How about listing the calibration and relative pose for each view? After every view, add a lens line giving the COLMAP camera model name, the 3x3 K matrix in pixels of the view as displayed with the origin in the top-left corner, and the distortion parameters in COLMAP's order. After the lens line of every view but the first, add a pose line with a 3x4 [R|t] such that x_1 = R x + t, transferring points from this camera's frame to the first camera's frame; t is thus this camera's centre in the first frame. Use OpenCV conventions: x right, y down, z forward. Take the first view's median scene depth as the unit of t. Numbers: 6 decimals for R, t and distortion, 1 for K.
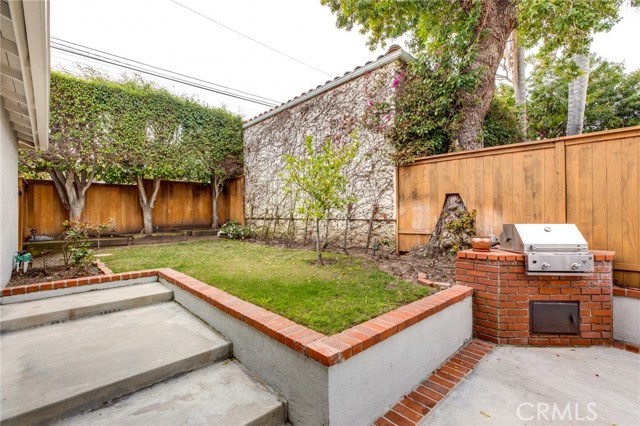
lens RADIAL K [[289.3, 0, 320.0], [0, 289.3, 213.0], [0, 0, 1]] dist [0.005073, 0.000197]
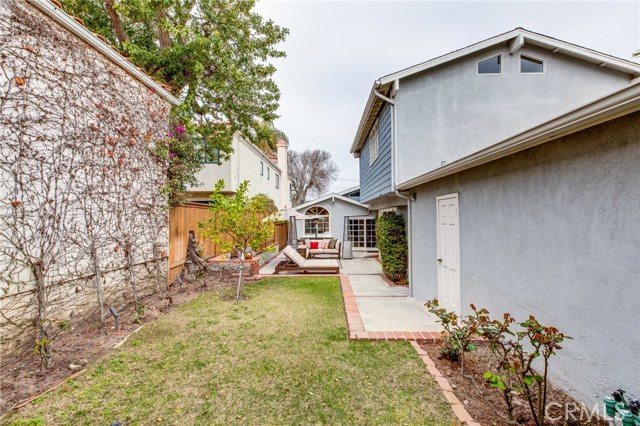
lens RADIAL K [[289.3, 0, 320.0], [0, 289.3, 213.0], [0, 0, 1]] dist [0.005073, 0.000197]
pose [[-0.711033, 0.014399, 0.703011, -1.222150], [0.004686, 0.999865, -0.015740, -0.160210], [-0.703143, -0.007898, -0.711005, 1.951549]]
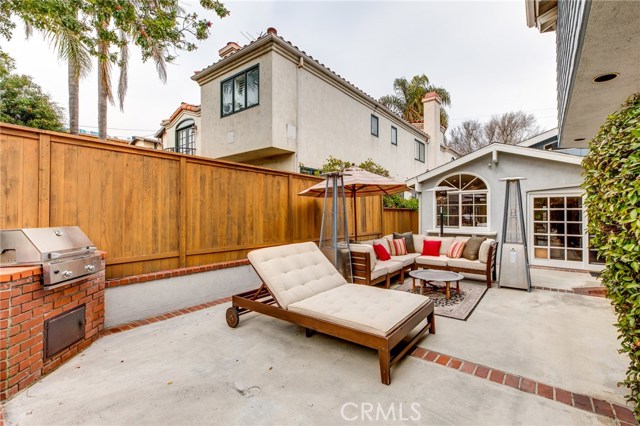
lens RADIAL K [[289.3, 0, 320.0], [0, 289.3, 213.0], [0, 0, 1]] dist [0.005073, 0.000197]
pose [[-0.156025, 0.009036, 0.987712, -0.185738], [-0.001170, 0.999956, -0.009333, 0.001231], [-0.987752, -0.002612, -0.156008, 0.303852]]
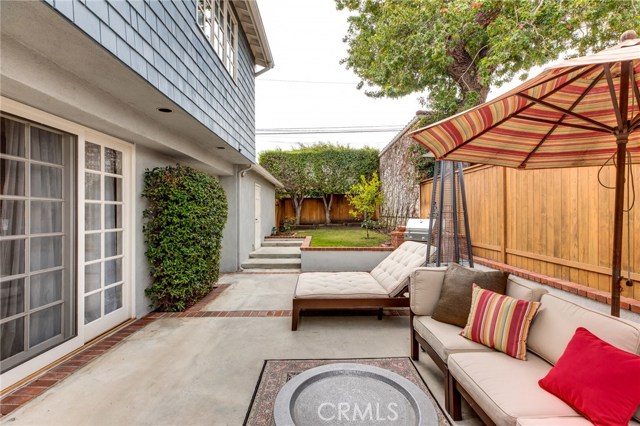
lens RADIAL K [[289.3, 0, 320.0], [0, 289.3, 213.0], [0, 0, 1]] dist [0.005073, 0.000197]
pose [[0.732187, 0.000223, -0.681104, 1.340346], [0.002919, 0.999990, 0.003465, -0.011981], [0.681097, -0.004525, 0.732179, -0.799397]]
